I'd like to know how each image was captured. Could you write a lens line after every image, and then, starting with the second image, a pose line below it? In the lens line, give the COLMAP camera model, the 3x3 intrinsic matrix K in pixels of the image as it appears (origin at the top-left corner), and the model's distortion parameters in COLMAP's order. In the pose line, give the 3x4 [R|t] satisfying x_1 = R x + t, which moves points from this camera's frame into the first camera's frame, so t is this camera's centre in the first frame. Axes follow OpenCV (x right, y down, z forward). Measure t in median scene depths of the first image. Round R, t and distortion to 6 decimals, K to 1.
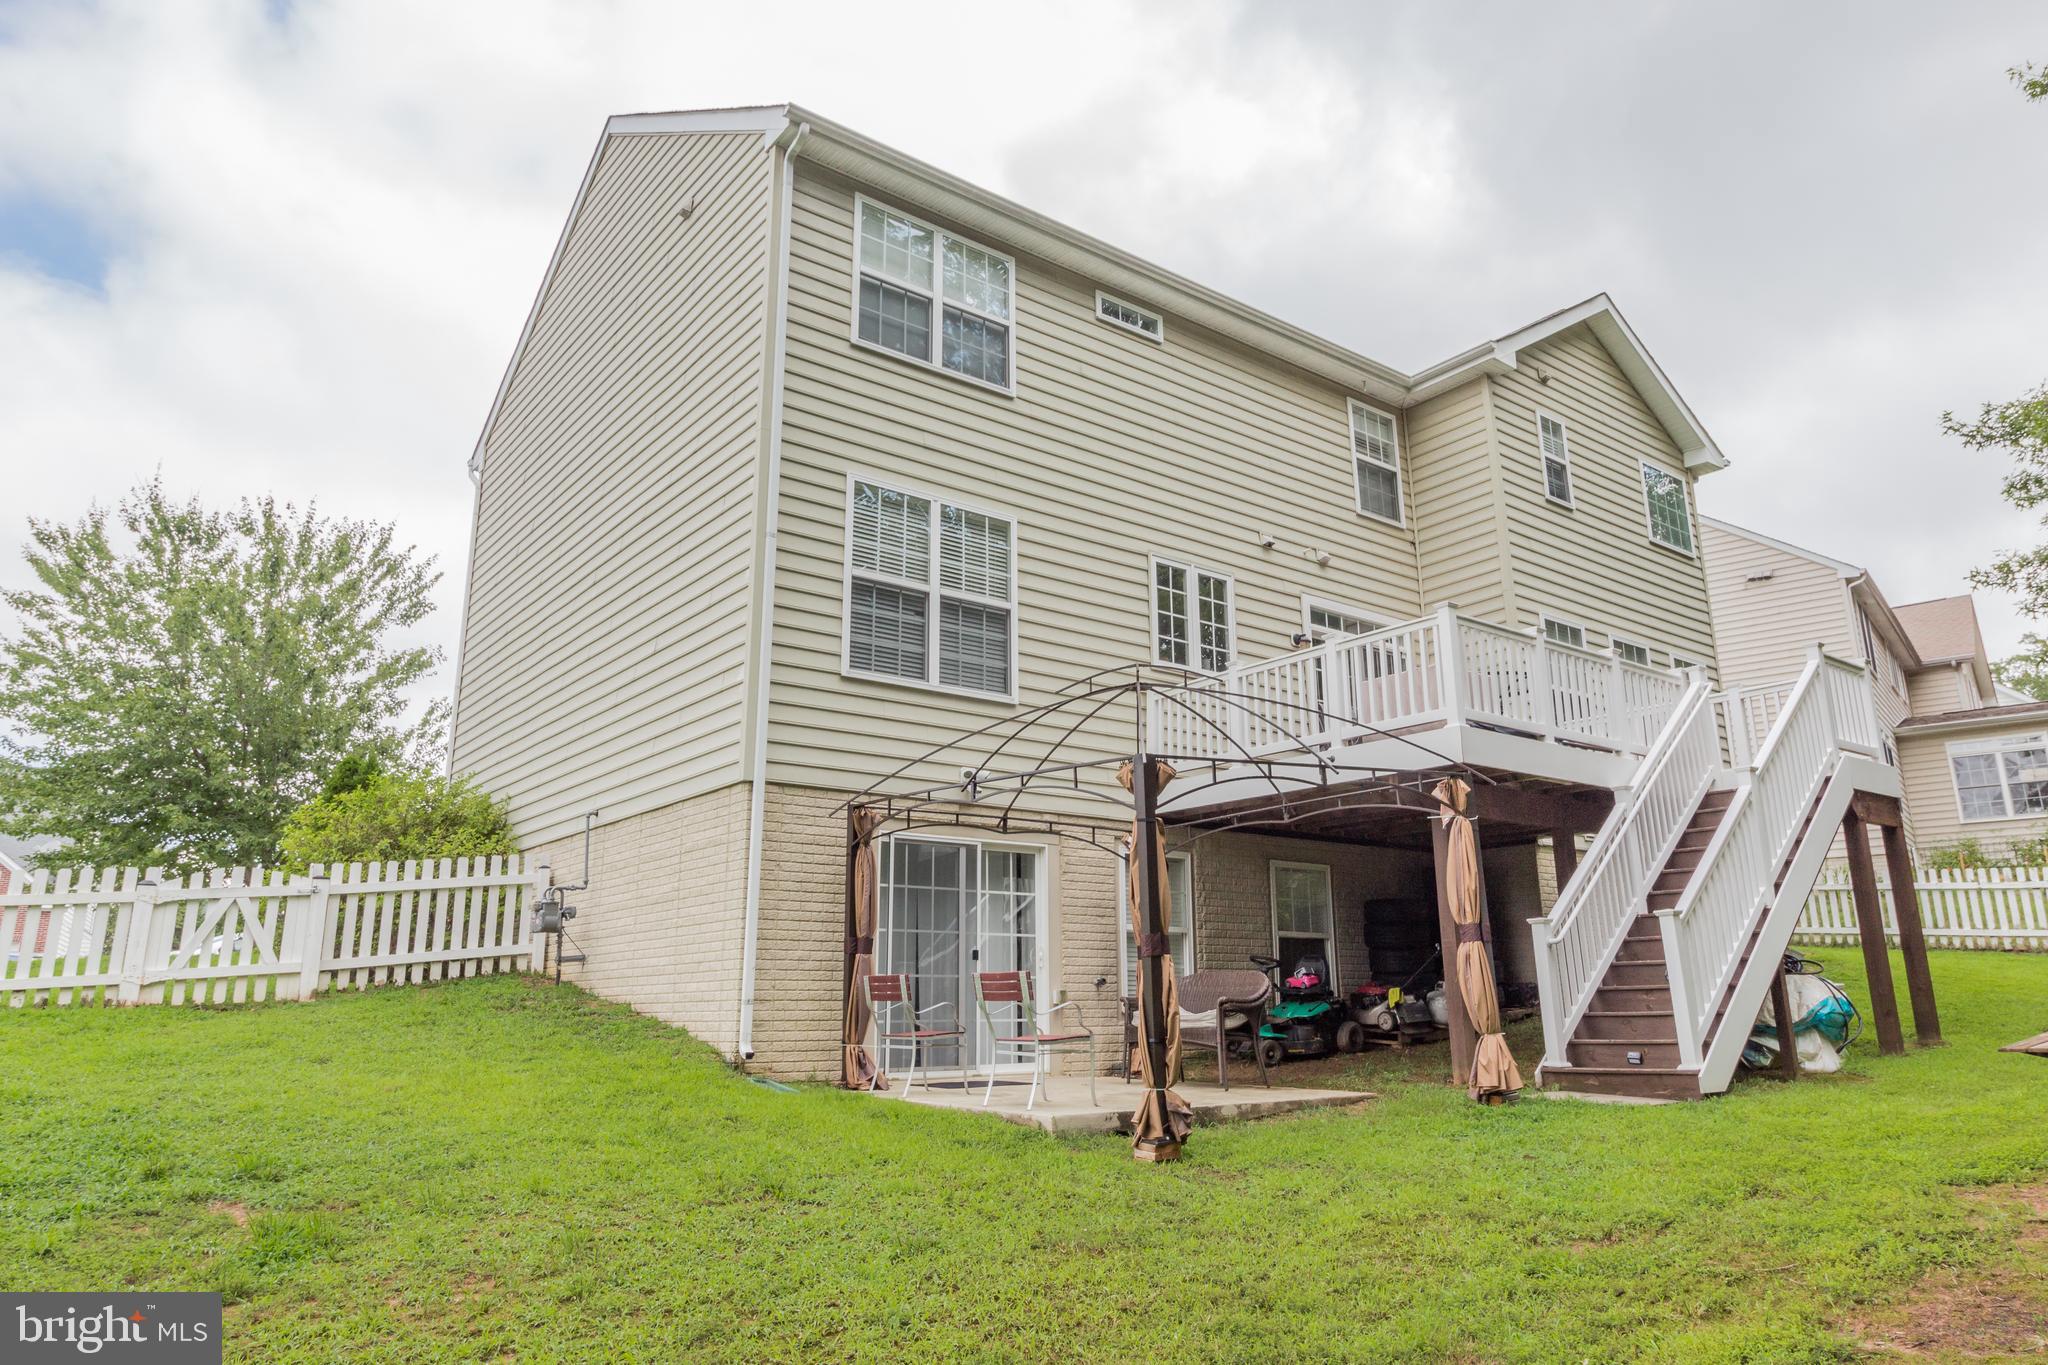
lens RADIAL K [[1329.5, 0, 1024.0], [0, 1329.5, 682.5], [0, 0, 1]] dist [-0.006271, -0.001849]
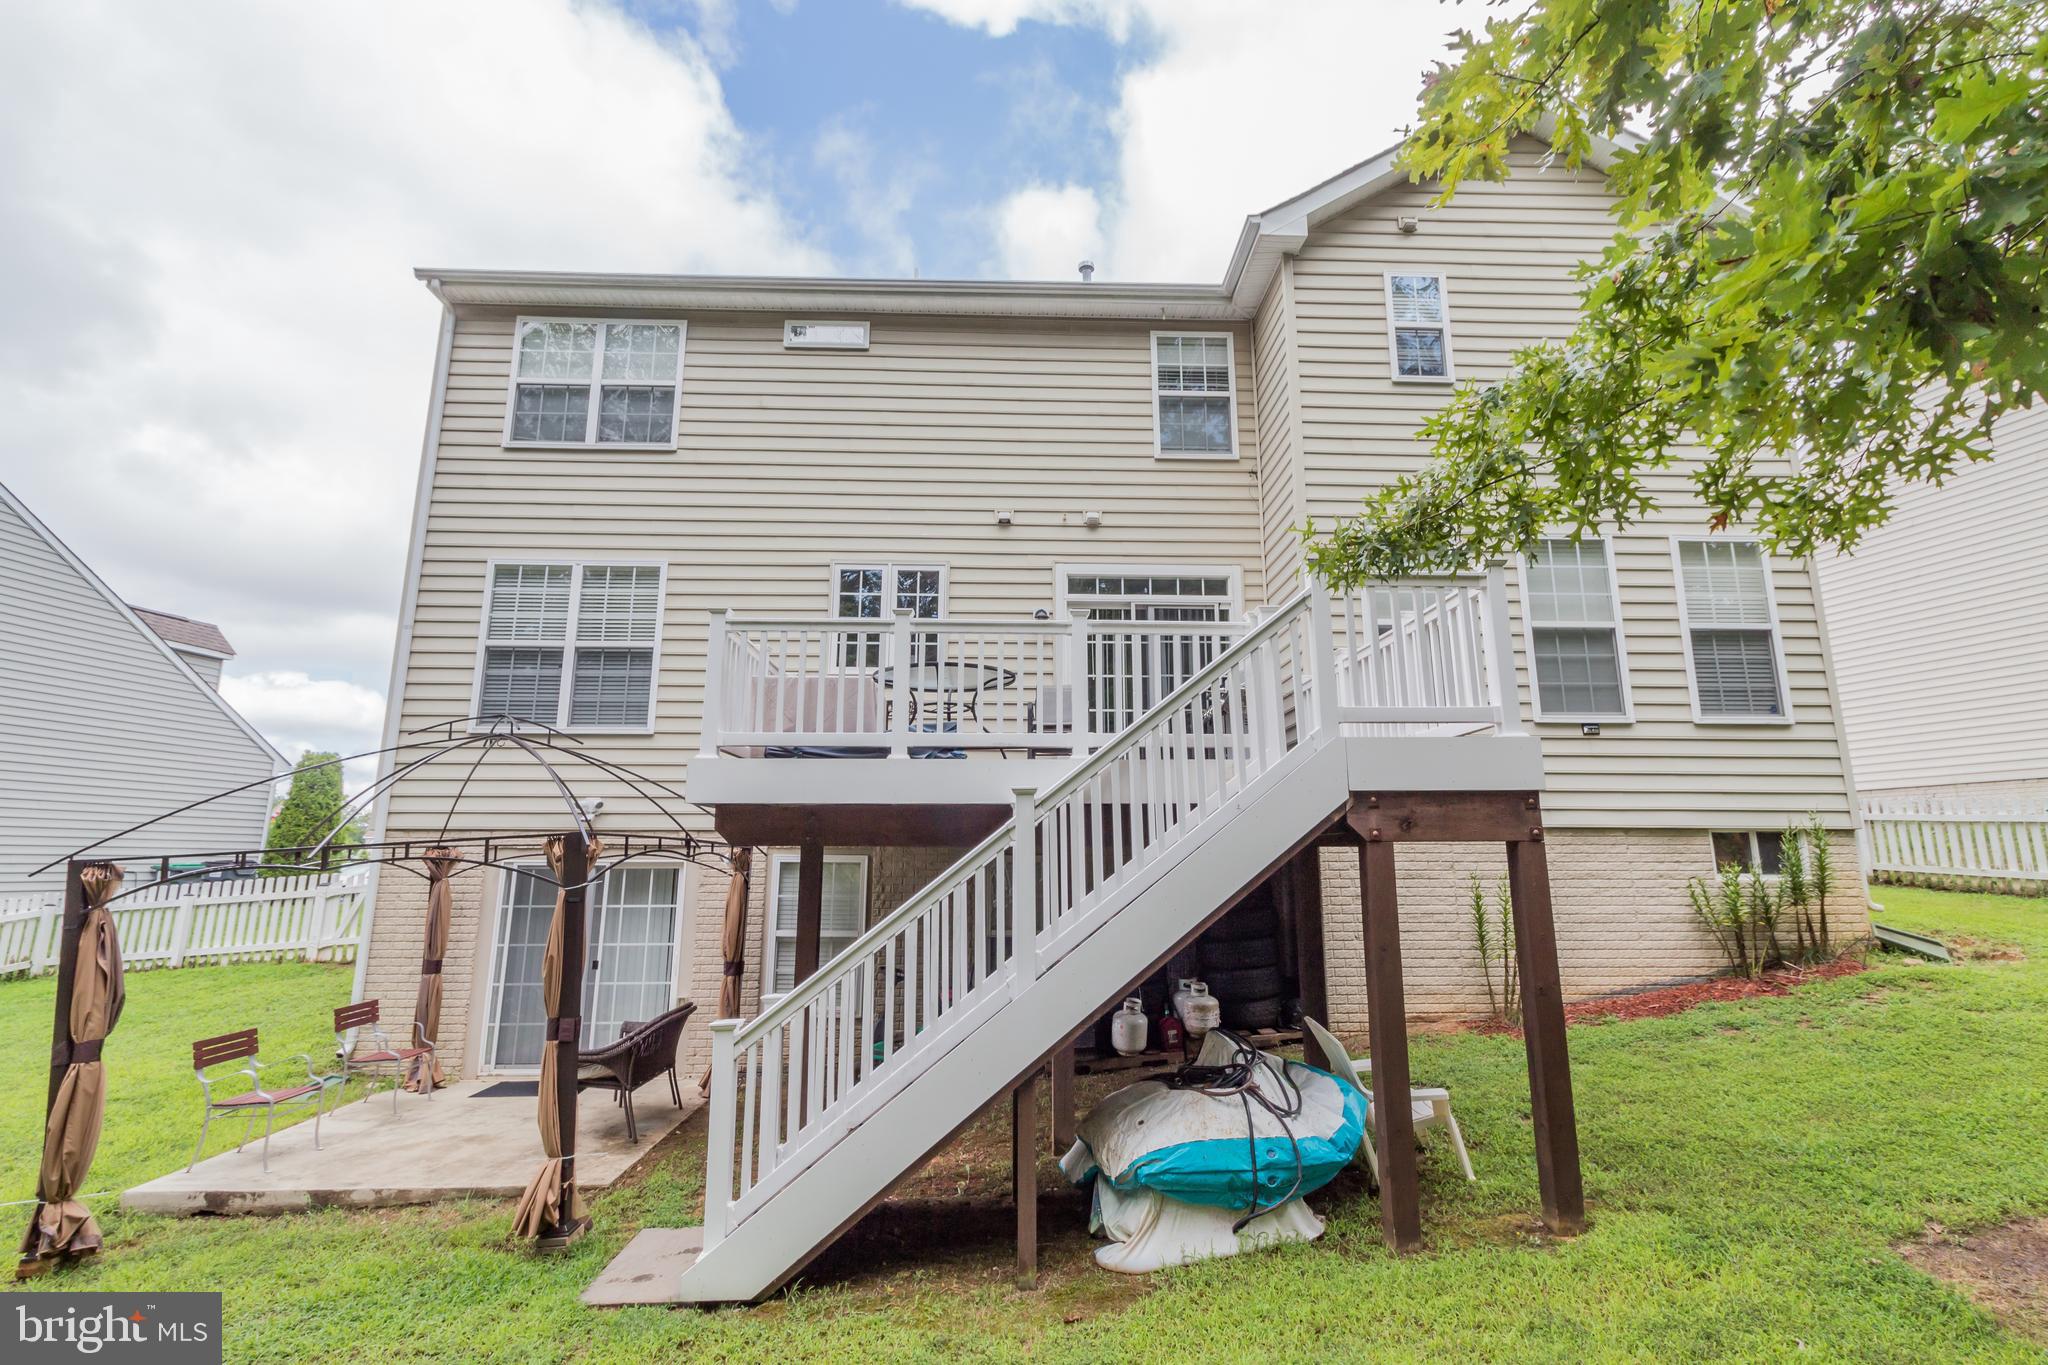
lens RADIAL K [[981.4, 0, 1023.6], [0, 981.4, 672.0], [0, 0, 1]] dist [0.003356, 0.000215]
pose [[0.815575, -0.103760, -0.569273, 0.694978], [0.132827, 0.991092, 0.009652, -0.001084], [0.563201, -0.083487, 0.822092, 0.492959]]
